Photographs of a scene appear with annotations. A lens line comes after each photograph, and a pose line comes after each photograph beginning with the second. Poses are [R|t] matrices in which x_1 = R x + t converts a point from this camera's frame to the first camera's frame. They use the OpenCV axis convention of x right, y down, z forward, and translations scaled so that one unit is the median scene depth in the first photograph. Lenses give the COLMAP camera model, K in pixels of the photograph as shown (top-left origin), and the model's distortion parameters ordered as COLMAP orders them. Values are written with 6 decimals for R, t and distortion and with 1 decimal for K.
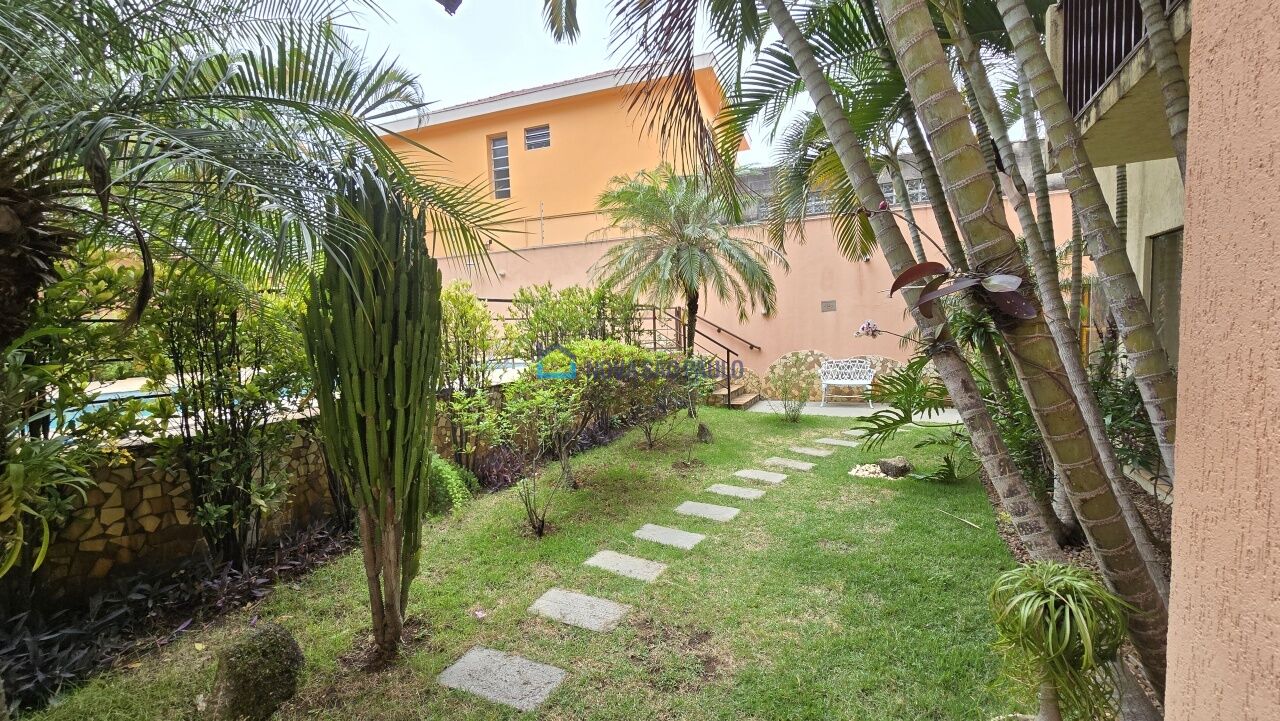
lens RADIAL K [[524.9, 0, 635.6], [0, 524.9, 364.4], [0, 0, 1]] dist [-0.003477, 0.001107]
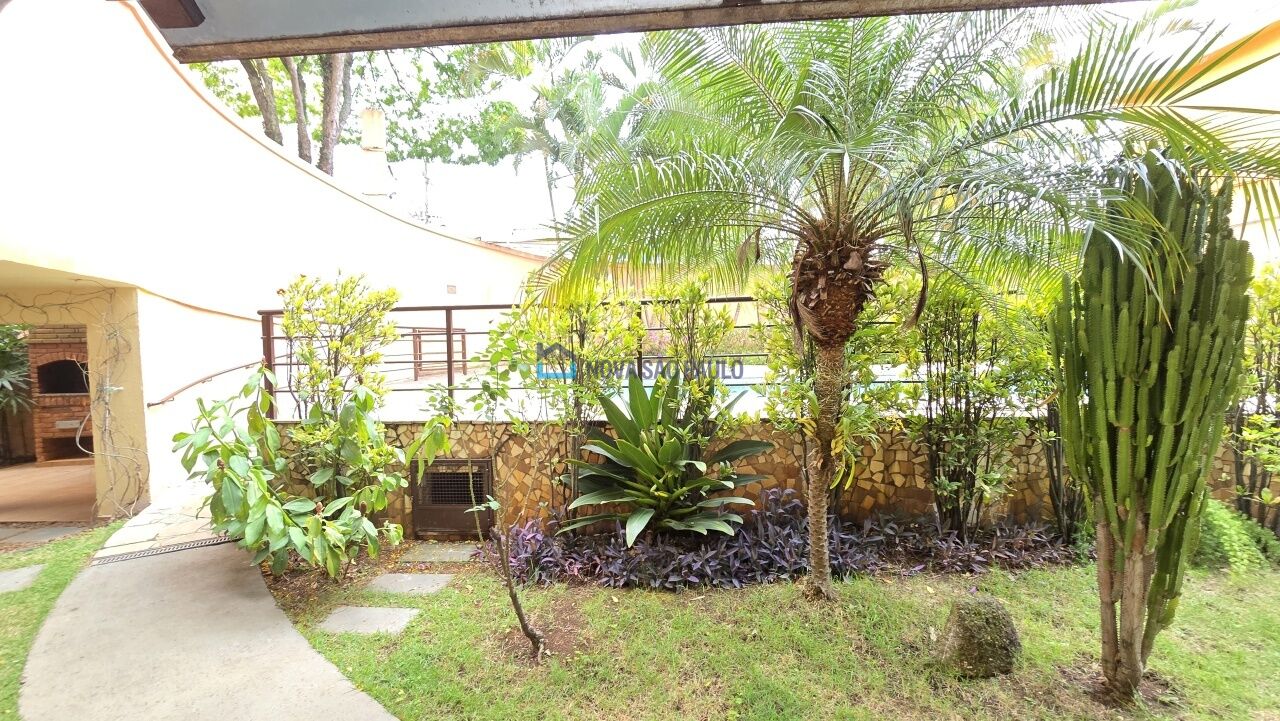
lens RADIAL K [[524.9, 0, 635.6], [0, 524.9, 364.4], [0, 0, 1]] dist [-0.003477, 0.001107]
pose [[0.375464, 0.064779, -0.924570, 0.005829], [-0.057136, 0.997275, 0.046670, -0.003277], [0.925074, 0.035303, 0.378143, -0.106247]]
